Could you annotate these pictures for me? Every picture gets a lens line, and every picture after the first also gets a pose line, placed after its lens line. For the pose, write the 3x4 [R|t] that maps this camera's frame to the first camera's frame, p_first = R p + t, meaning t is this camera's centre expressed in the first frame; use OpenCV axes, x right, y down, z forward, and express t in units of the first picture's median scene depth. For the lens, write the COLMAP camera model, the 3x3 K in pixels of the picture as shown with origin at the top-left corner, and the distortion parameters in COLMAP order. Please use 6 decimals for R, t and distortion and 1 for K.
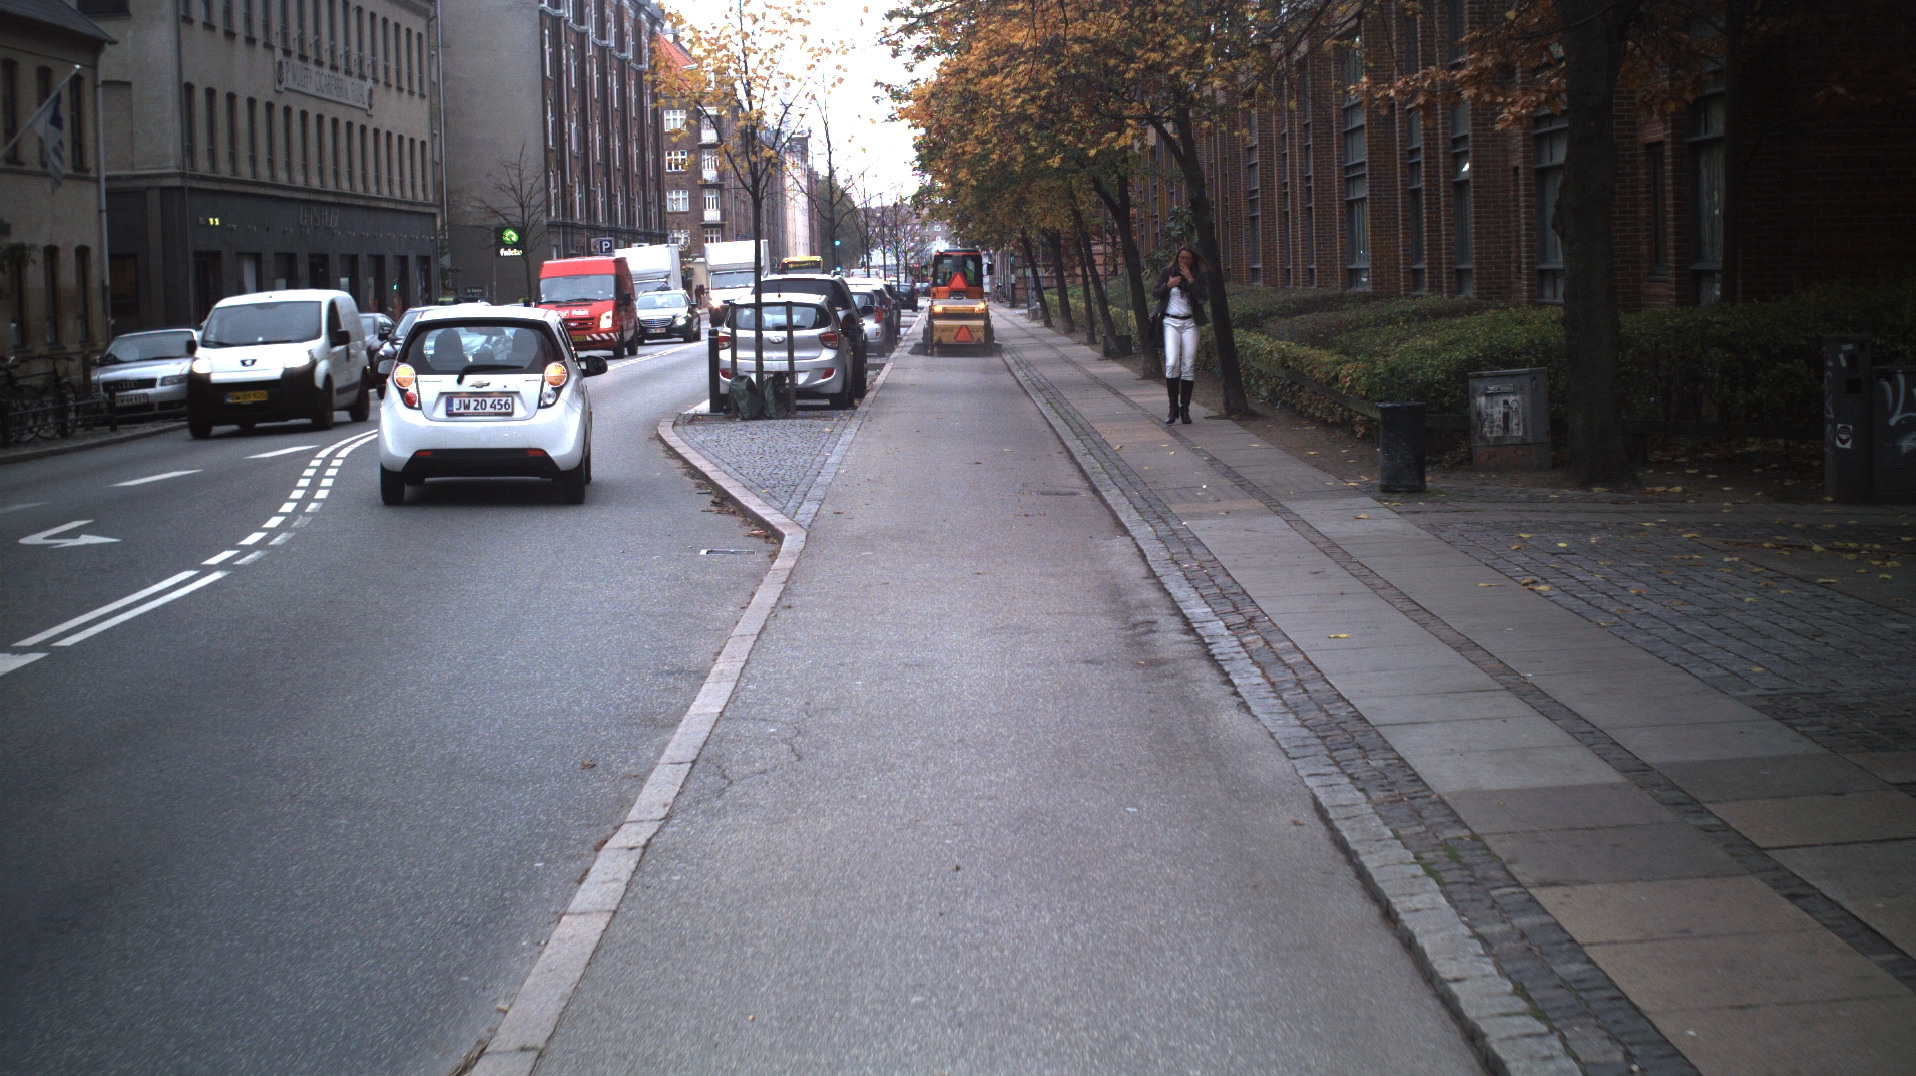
lens RADIAL K [[3434.2, 0, 958.0], [0, 3434.2, 538.0], [0, 0, 1]] dist [-0.264845, 0.273158]
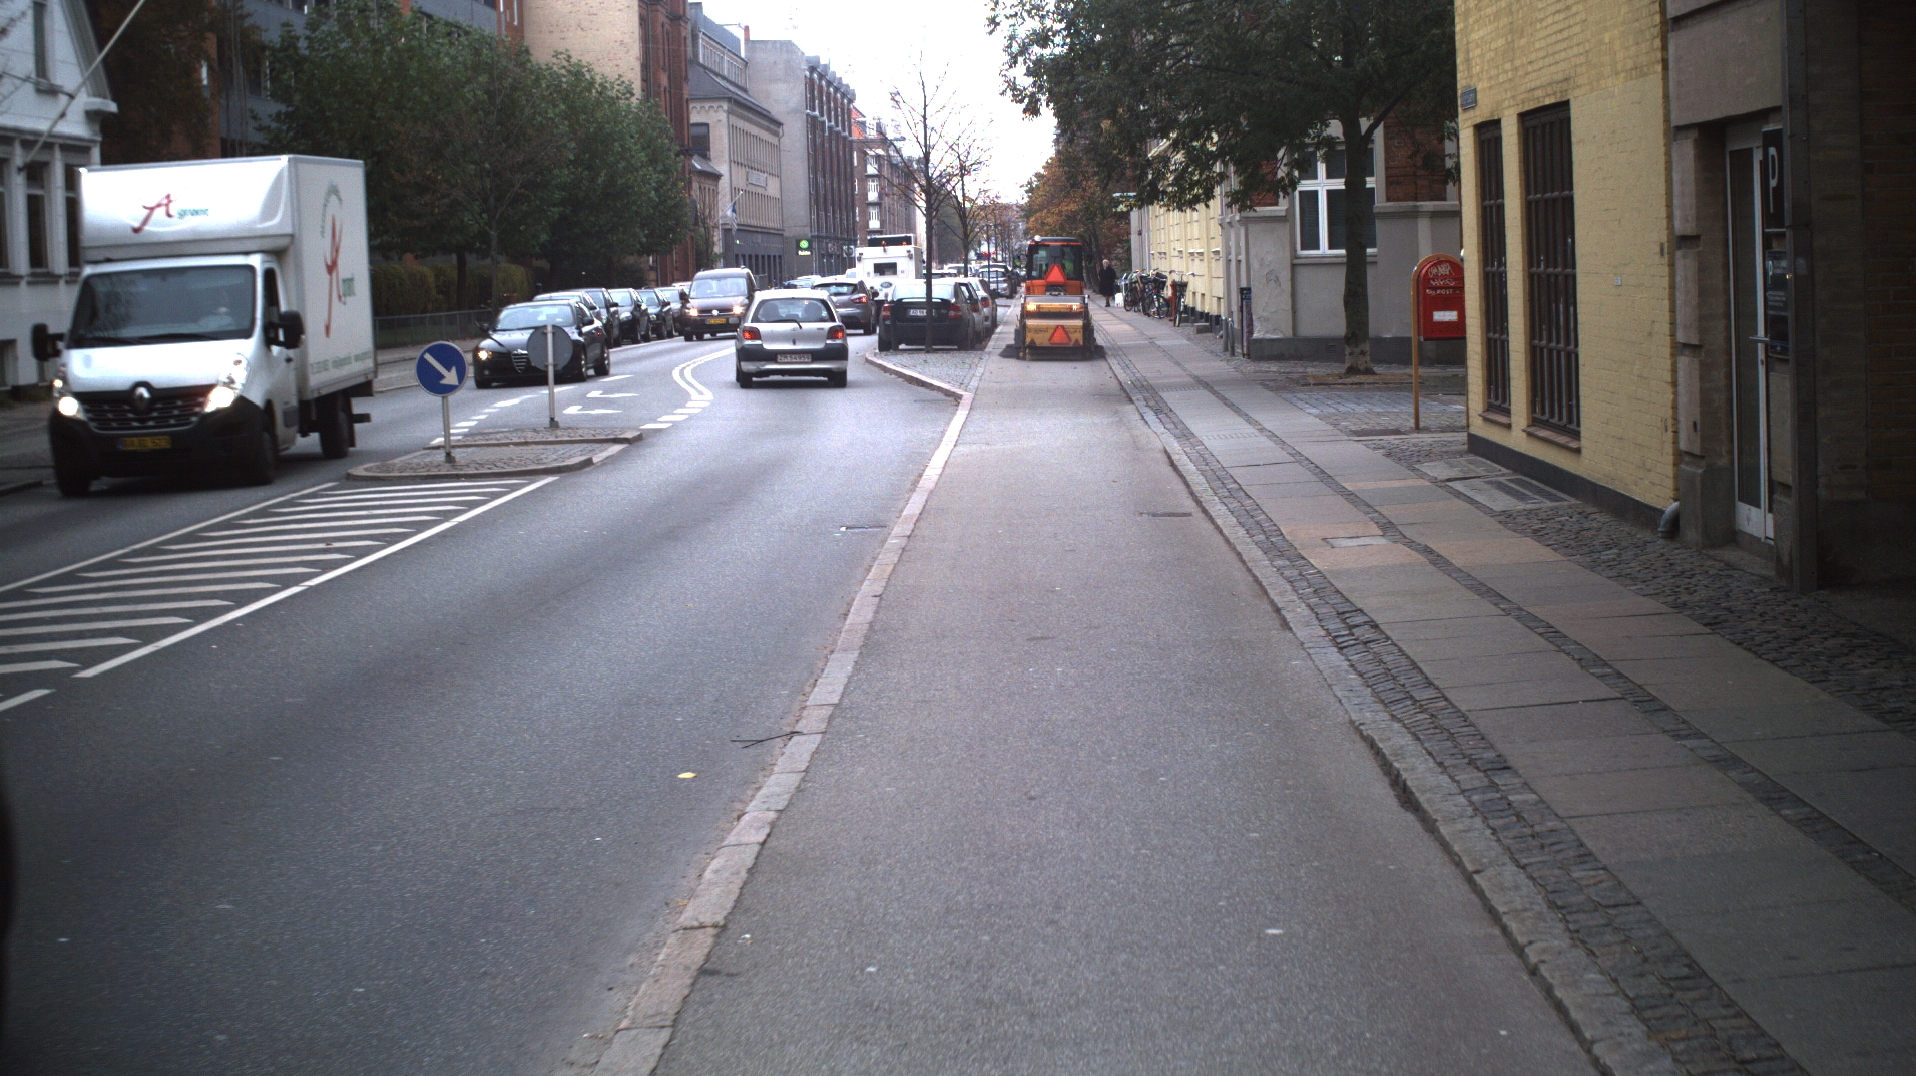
lens RADIAL K [[3434.2, 0, 958.0], [0, 3434.2, 538.0], [0, 0, 1]] dist [-0.264845, 0.273158]
pose [[0.999629, -0.000281, -0.027244, 0.006249], [0.000338, 0.999998, 0.002089, 0.120671], [0.027243, -0.002097, 0.999627, -1.536170]]
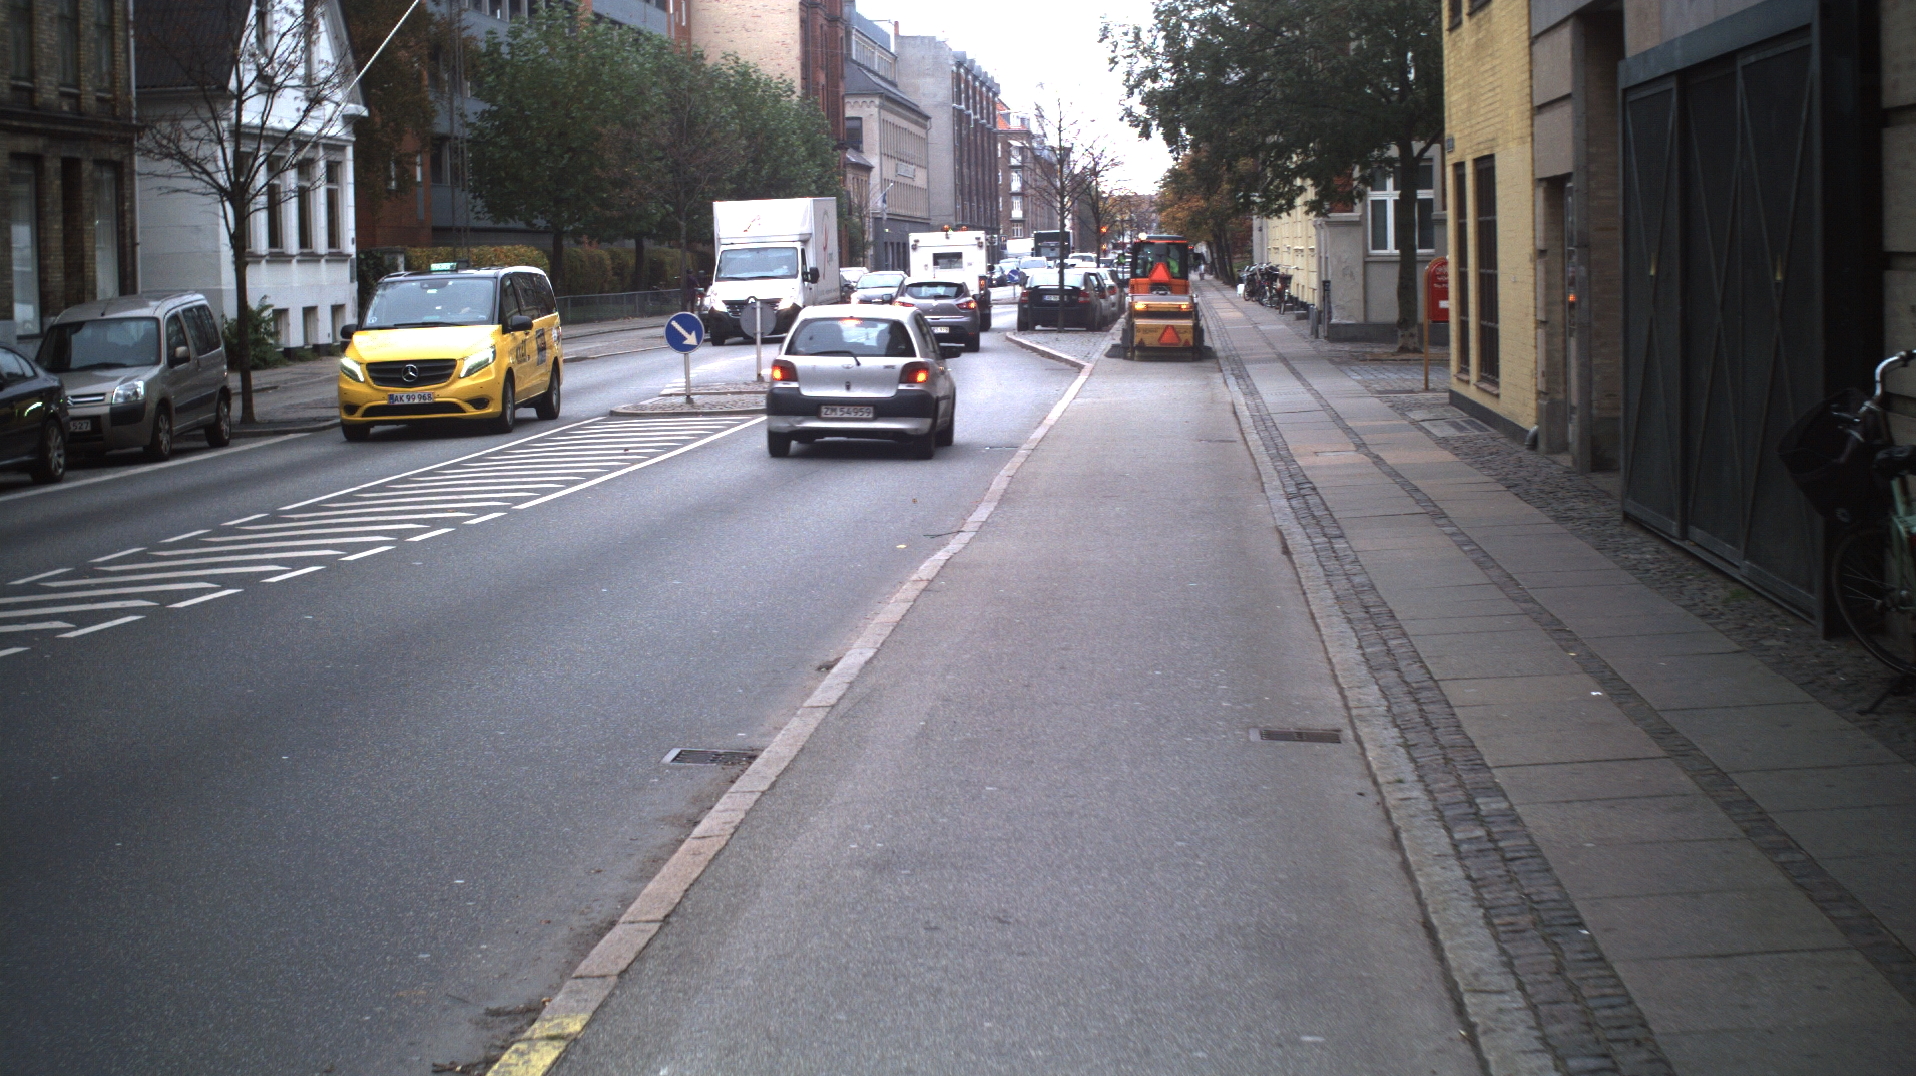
lens RADIAL K [[3434.2, 0, 958.0], [0, 3434.2, 538.0], [0, 0, 1]] dist [-0.264845, 0.273158]
pose [[0.997592, 0.016425, -0.067383, 0.014081], [-0.016061, 0.999853, 0.005945, 0.130420], [0.067470, -0.004849, 0.997709, -1.675972]]
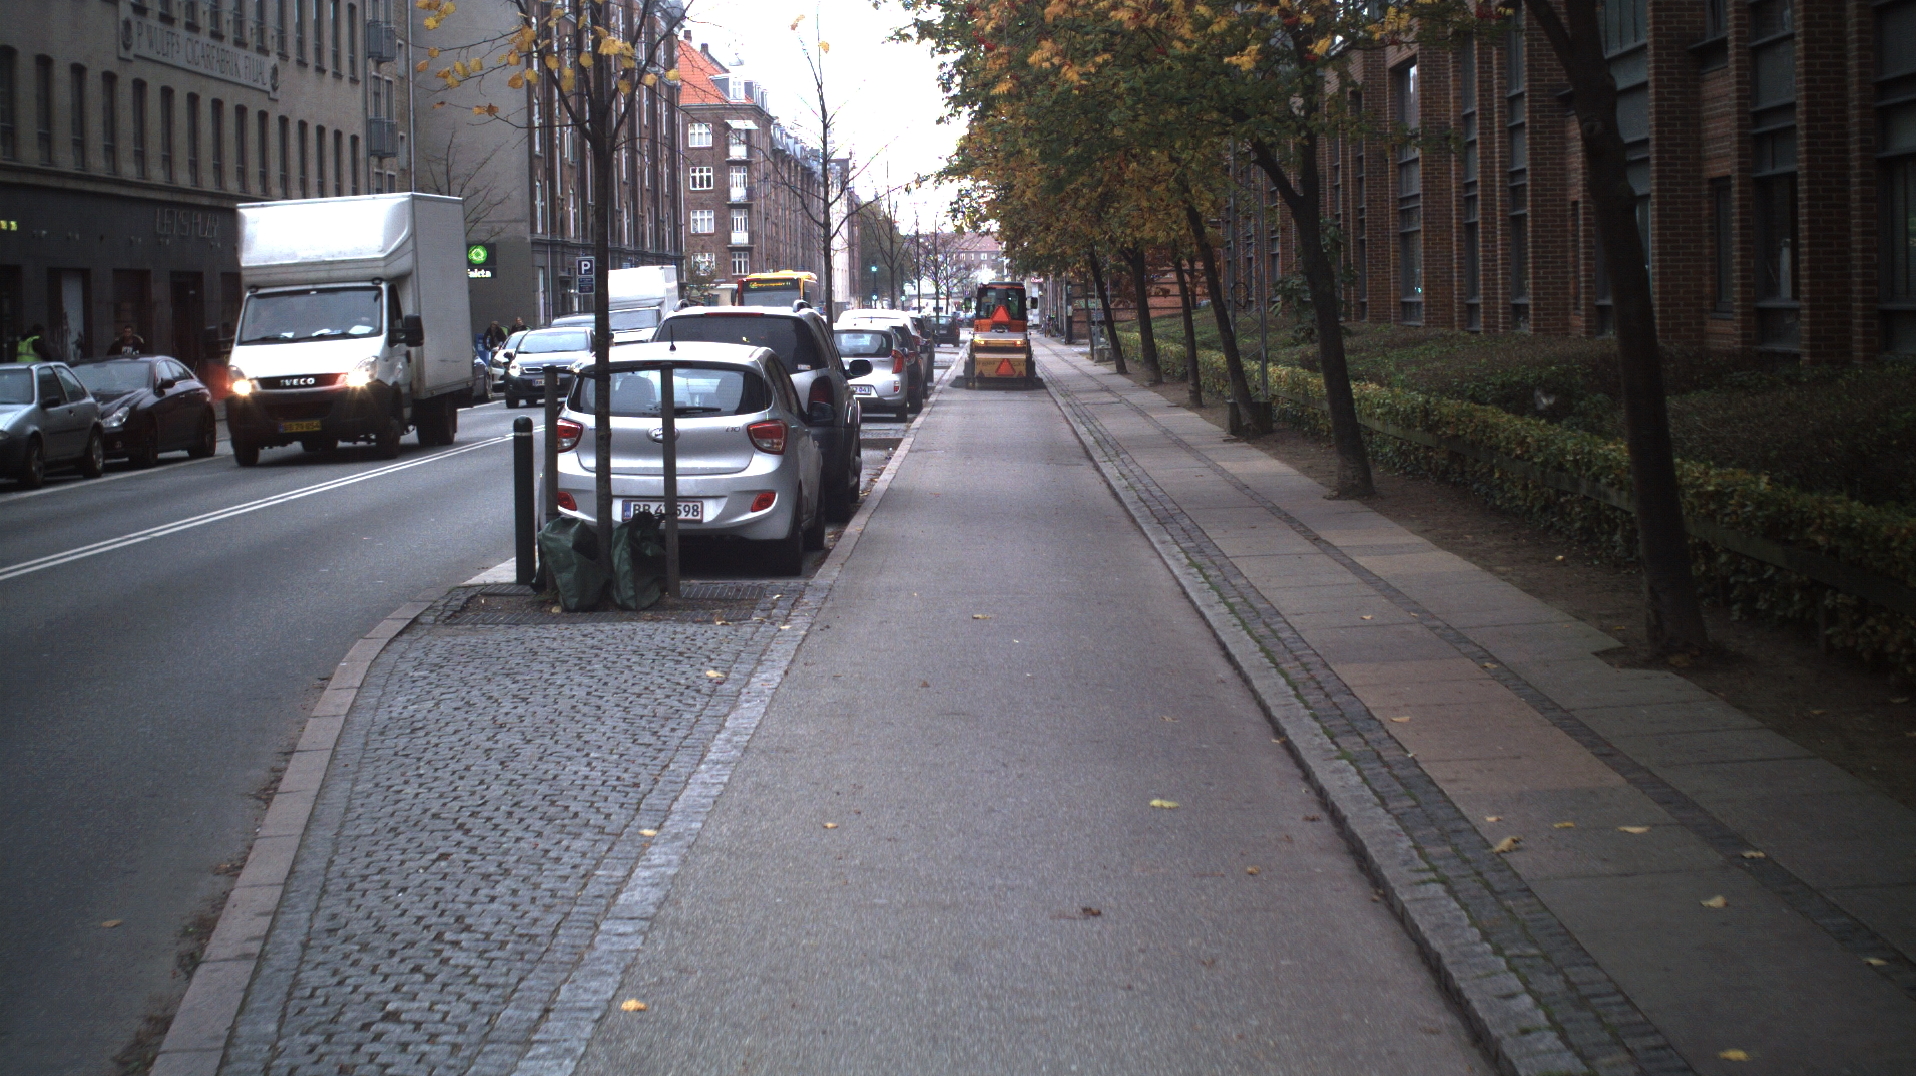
lens RADIAL K [[3434.2, 0, 958.0], [0, 3434.2, 538.0], [0, 0, 1]] dist [-0.264845, 0.273158]
pose [[0.999864, 0.010688, -0.012572, -0.001222], [-0.010794, 0.999906, -0.008408, -0.022066], [0.012481, 0.008542, 0.999886, 0.279680]]
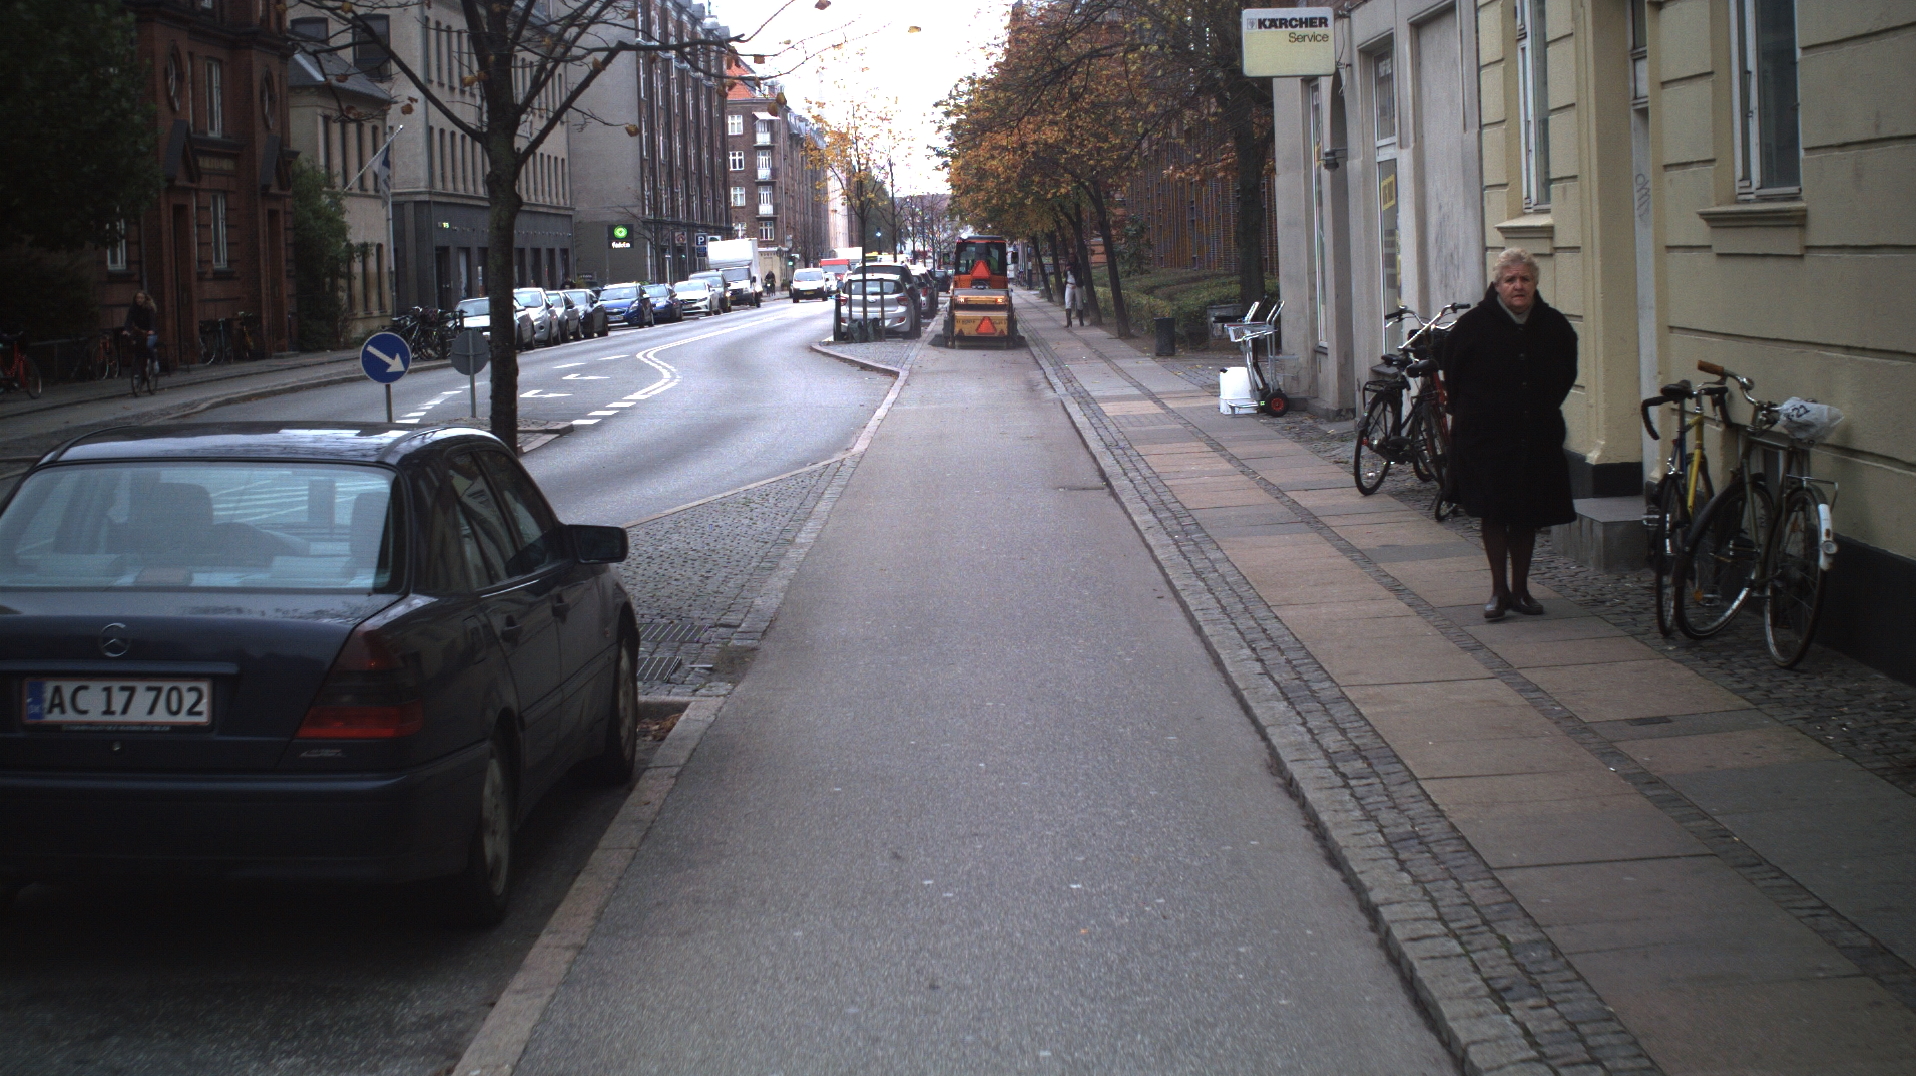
lens RADIAL K [[3434.2, 0, 958.0], [0, 3434.2, 538.0], [0, 0, 1]] dist [-0.264845, 0.273158]
pose [[0.999955, -0.002195, -0.009260, 0.003559], [0.002230, 0.999991, 0.003686, 0.031891], [0.009252, -0.003707, 0.999950, -0.417971]]
